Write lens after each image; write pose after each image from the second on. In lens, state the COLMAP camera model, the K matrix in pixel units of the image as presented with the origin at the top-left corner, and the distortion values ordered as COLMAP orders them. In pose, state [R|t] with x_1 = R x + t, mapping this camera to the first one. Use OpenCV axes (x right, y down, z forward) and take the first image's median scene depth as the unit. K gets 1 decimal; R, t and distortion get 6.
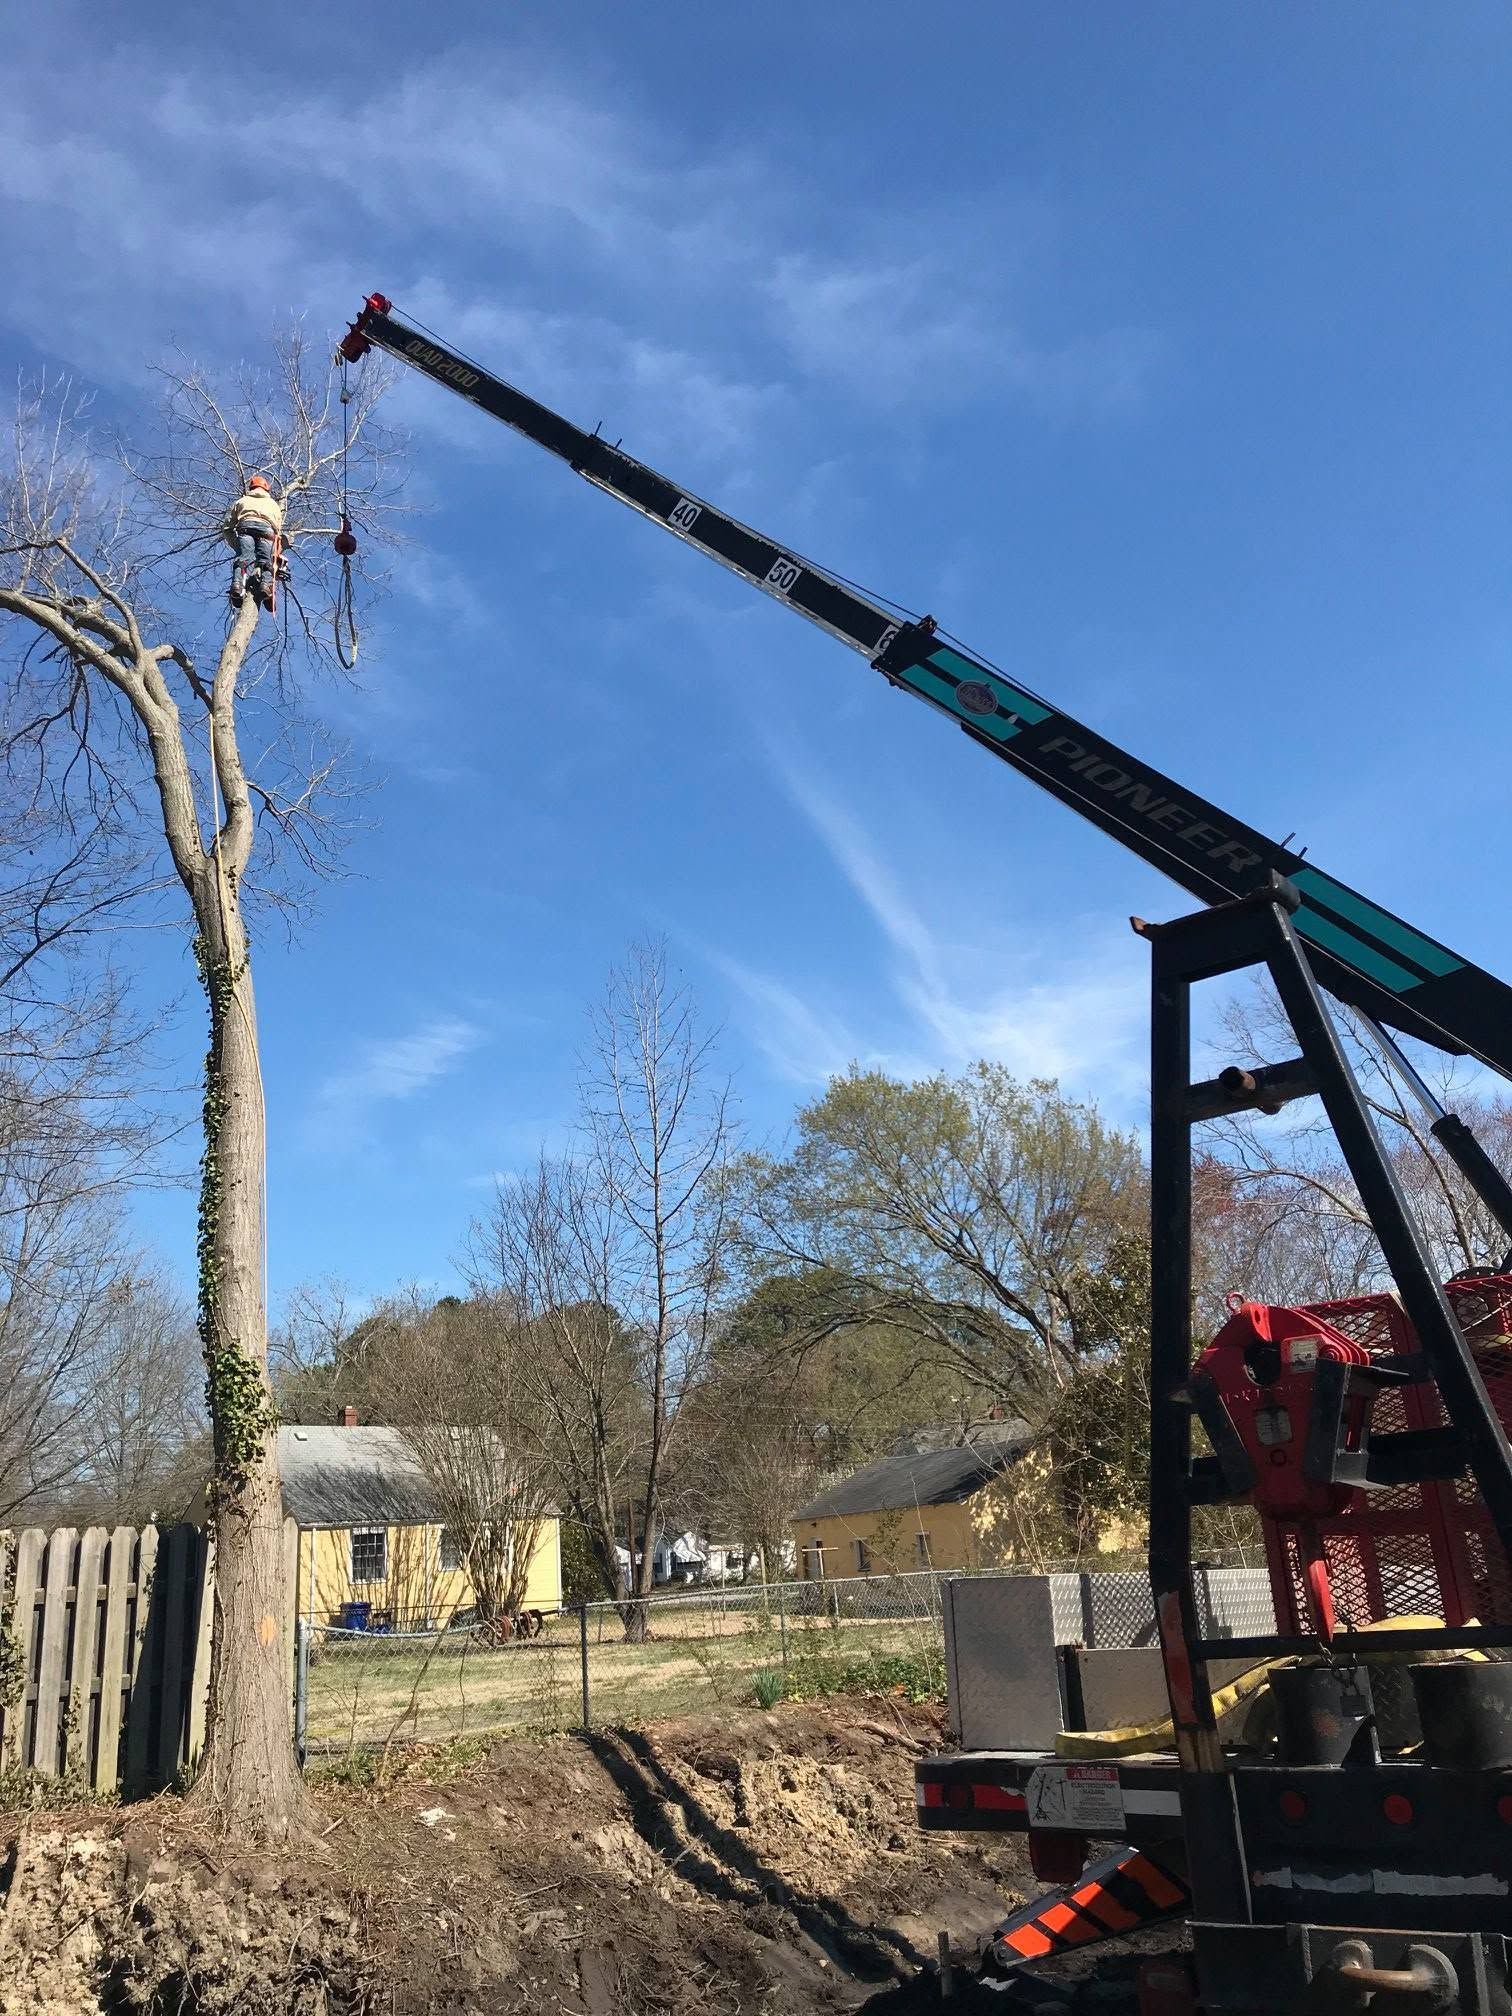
lens RADIAL K [[1528.2, 0, 760.0], [0, 1528.2, 993.5], [0, 0, 1]] dist [0.014507, -0.006598]
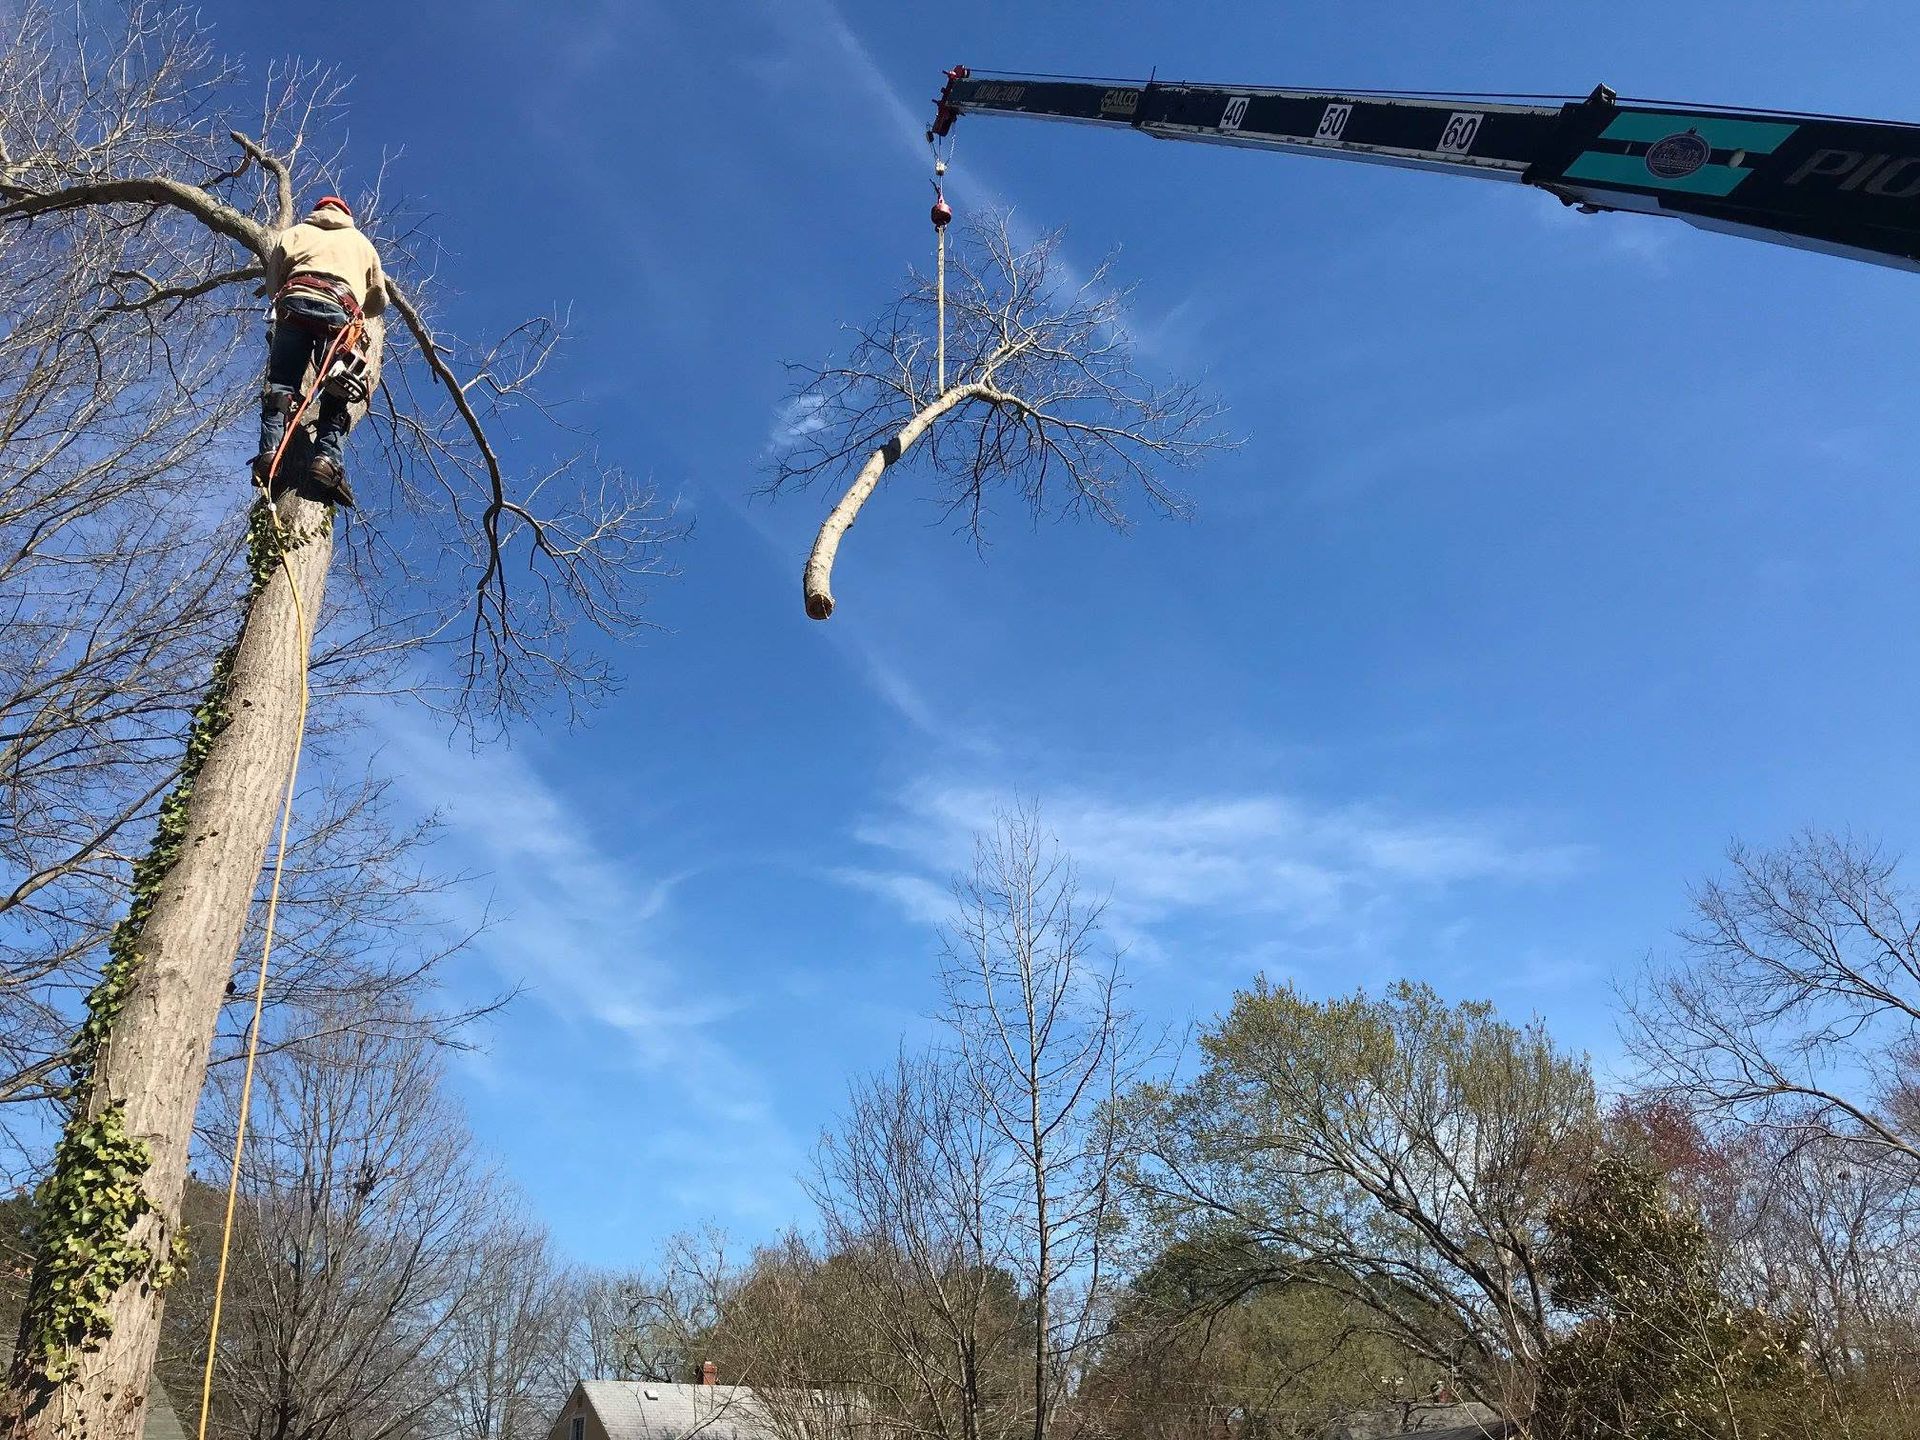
lens RADIAL K [[1405.1, 0, 960.0], [0, 1405.1, 720.0], [0, 0, 1]] dist [-0.027385, -0.000798]
pose [[0.990822, -0.029544, -0.131903, -0.000457], [0.004771, 0.982857, -0.184305, 0.047542], [0.135087, 0.181984, 0.973978, 0.143423]]
